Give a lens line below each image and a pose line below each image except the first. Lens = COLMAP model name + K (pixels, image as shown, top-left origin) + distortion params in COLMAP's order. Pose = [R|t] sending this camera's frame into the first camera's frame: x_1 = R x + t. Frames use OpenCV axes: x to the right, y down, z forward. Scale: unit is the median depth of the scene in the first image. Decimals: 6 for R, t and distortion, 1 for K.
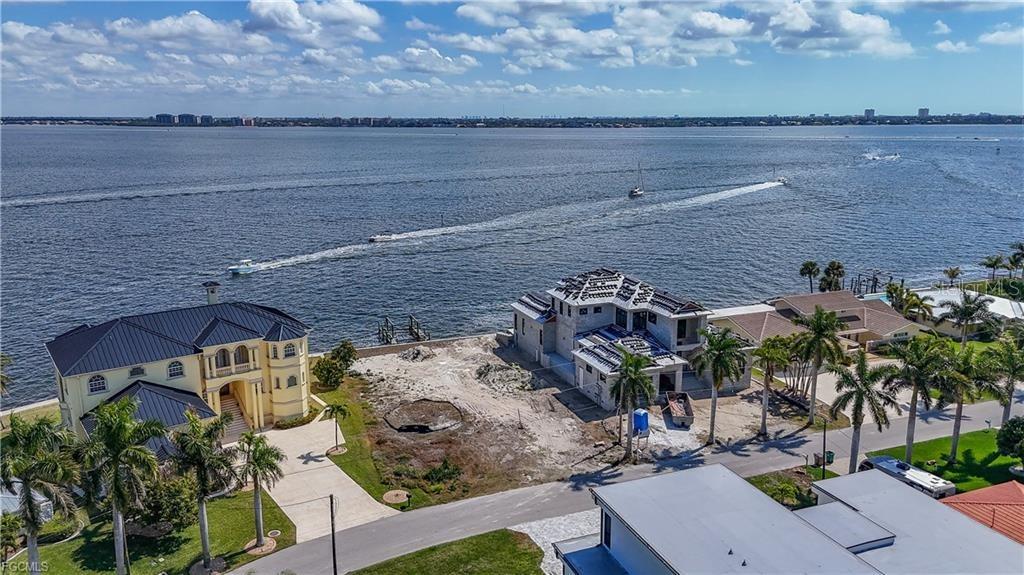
lens RADIAL K [[763.7, 0, 515.1], [0, 763.7, 278.3], [0, 0, 1]] dist [0.063039, -0.047637]
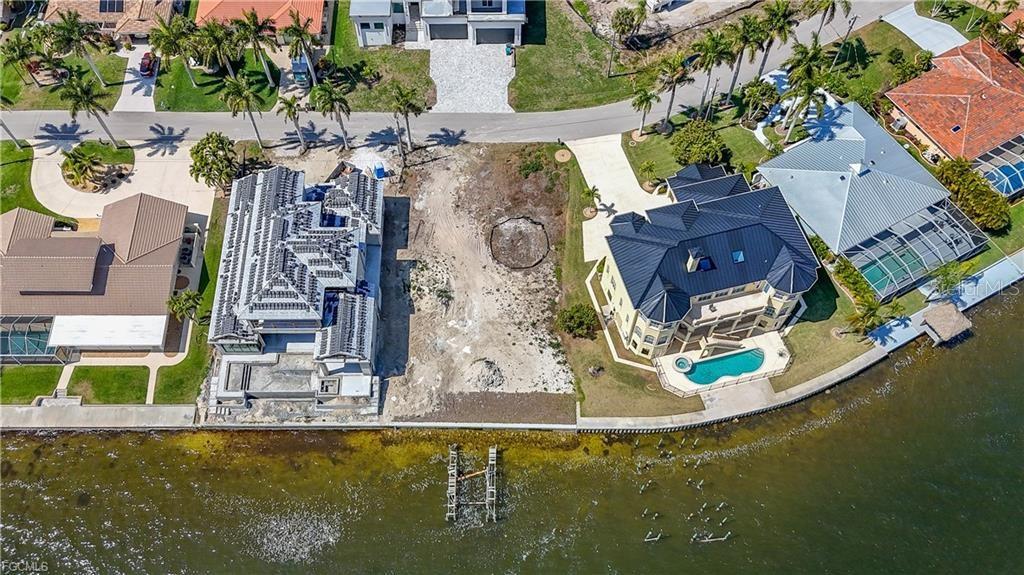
lens RADIAL K [[774.7, 0, 491.9], [0, 774.7, 433.6], [0, 0, 1]] dist [0.061160, -0.052842]
pose [[-0.928657, -0.334836, 0.159629, -0.317299], [0.090163, 0.213676, 0.972735, -0.827329], [-0.359816, 0.917729, -0.168242, 1.242338]]
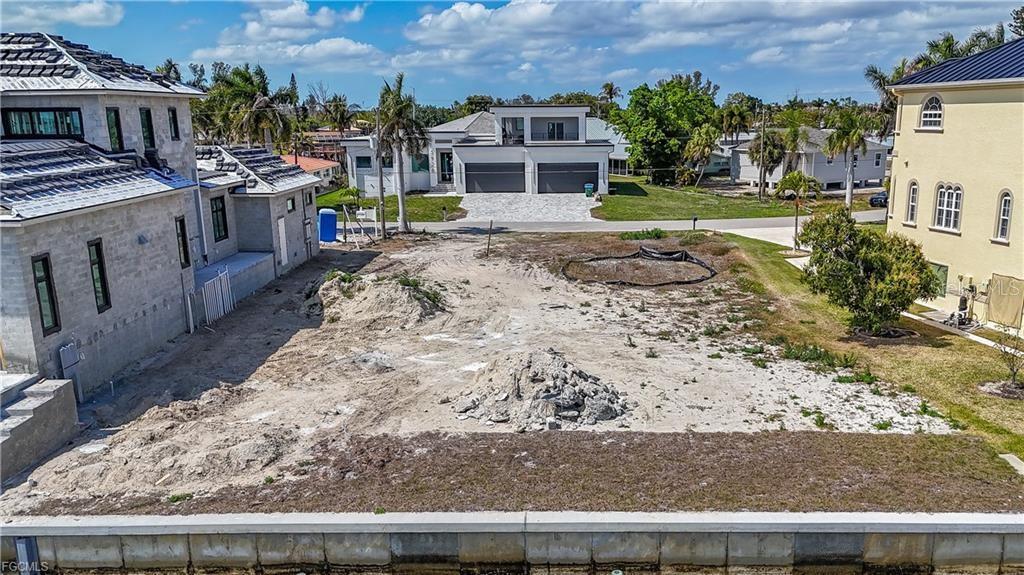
lens RADIAL K [[816.6, 0, 558.6], [0, 816.6, 311.0], [0, 0, 1]] dist [0.065578, -0.063096]
pose [[-0.929126, -0.074854, 0.362107, -0.218236], [0.089833, 0.904259, 0.417427, -0.020235], [-0.358684, 0.420372, -0.833446, 1.202537]]
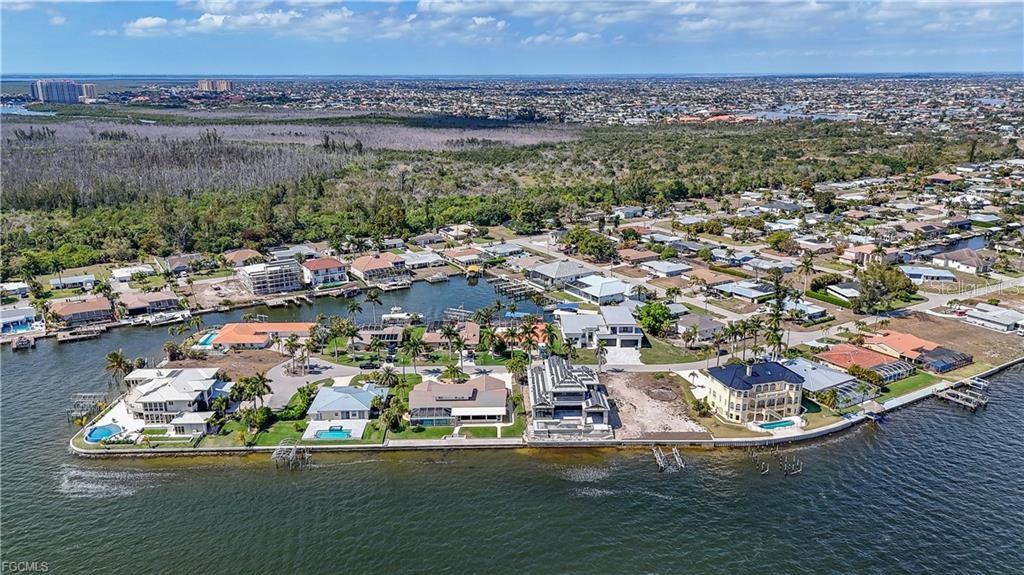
lens RADIAL K [[743.1, 0, 529.4], [0, 743.1, 287.8], [0, 0, 1]] dist [0.076637, -0.080929]
pose [[-0.943658, -0.090422, 0.318330, -0.385025], [0.067934, 0.888524, 0.453772, -1.101428], [-0.323875, 0.449831, -0.832320, 2.551727]]
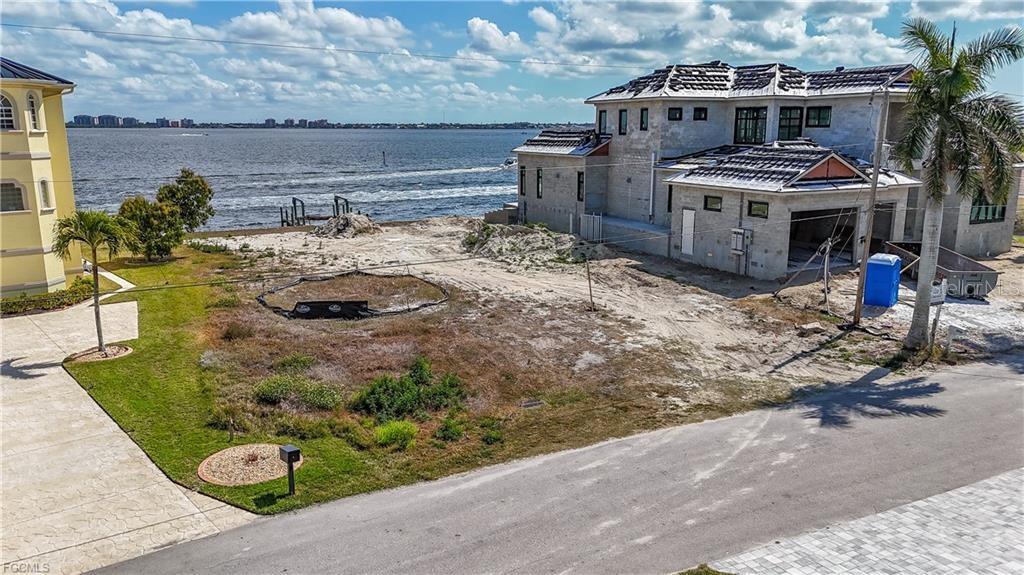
lens RADIAL K [[758.8, 0, 514.8], [0, 758.8, 286.8], [0, 0, 1]] dist [0.073593, -0.065988]
pose [[0.997002, -0.013939, 0.076114, -0.051389], [0.014135, 0.999898, -0.002026, 0.144465], [-0.076078, 0.003096, 0.997097, 0.465854]]
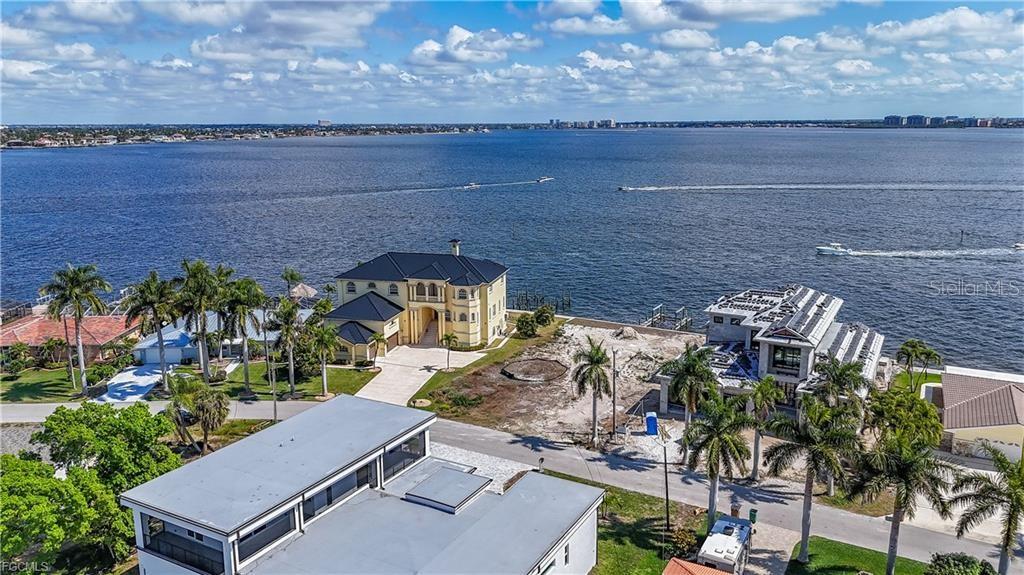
lens RADIAL K [[755.1, 0, 512.0], [0, 755.1, 287.5], [0, 0, 1]] dist [0.074604, -0.052758]
pose [[0.628162, 0.167531, -0.759833, 0.600532], [-0.159696, 0.983515, 0.084827, -0.034859], [0.761518, 0.068057, 0.644561, 0.163158]]
